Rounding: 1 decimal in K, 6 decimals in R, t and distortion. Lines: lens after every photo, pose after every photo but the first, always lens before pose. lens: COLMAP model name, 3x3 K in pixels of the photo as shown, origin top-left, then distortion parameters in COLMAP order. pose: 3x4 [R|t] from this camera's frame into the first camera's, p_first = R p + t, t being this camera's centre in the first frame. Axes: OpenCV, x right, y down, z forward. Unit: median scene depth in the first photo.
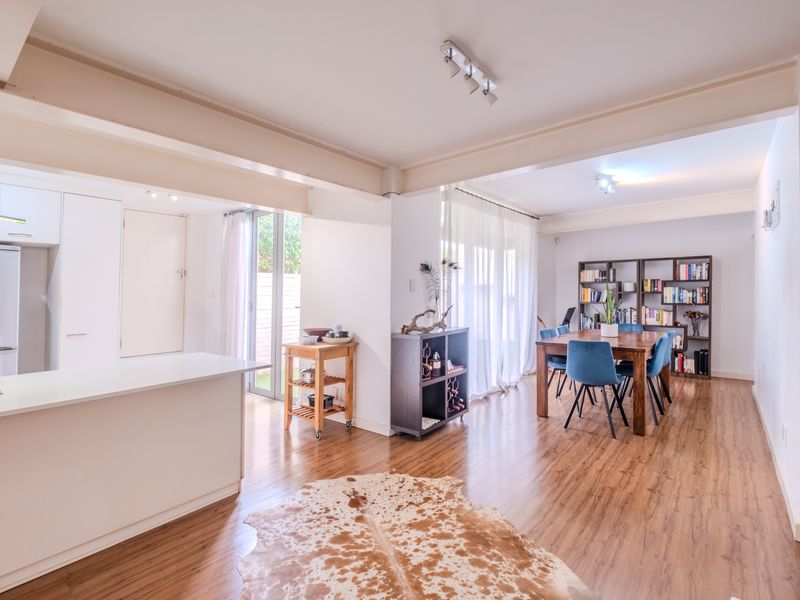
lens RADIAL K [[403.5, 0, 399.5], [0, 403.5, 296.6], [0, 0, 1]] dist [-0.002283, -0.000531]
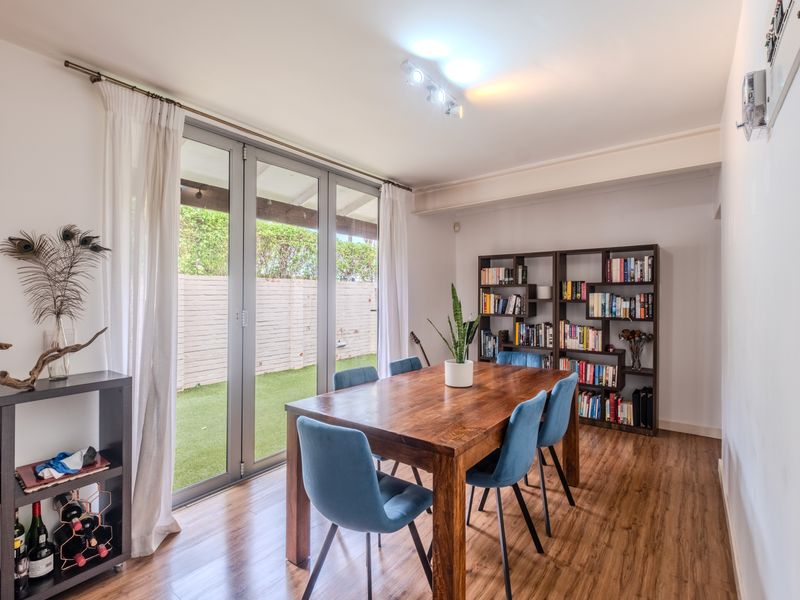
lens RADIAL K [[403.5, 0, 398.0], [0, 403.5, 296.5], [0, 0, 1]] dist [-0.002283, -0.000531]
pose [[0.998949, 0.005319, 0.045526, 0.313520], [-0.004786, 0.999919, -0.011791, -0.008453], [-0.045585, 0.011561, 0.998894, 0.354197]]
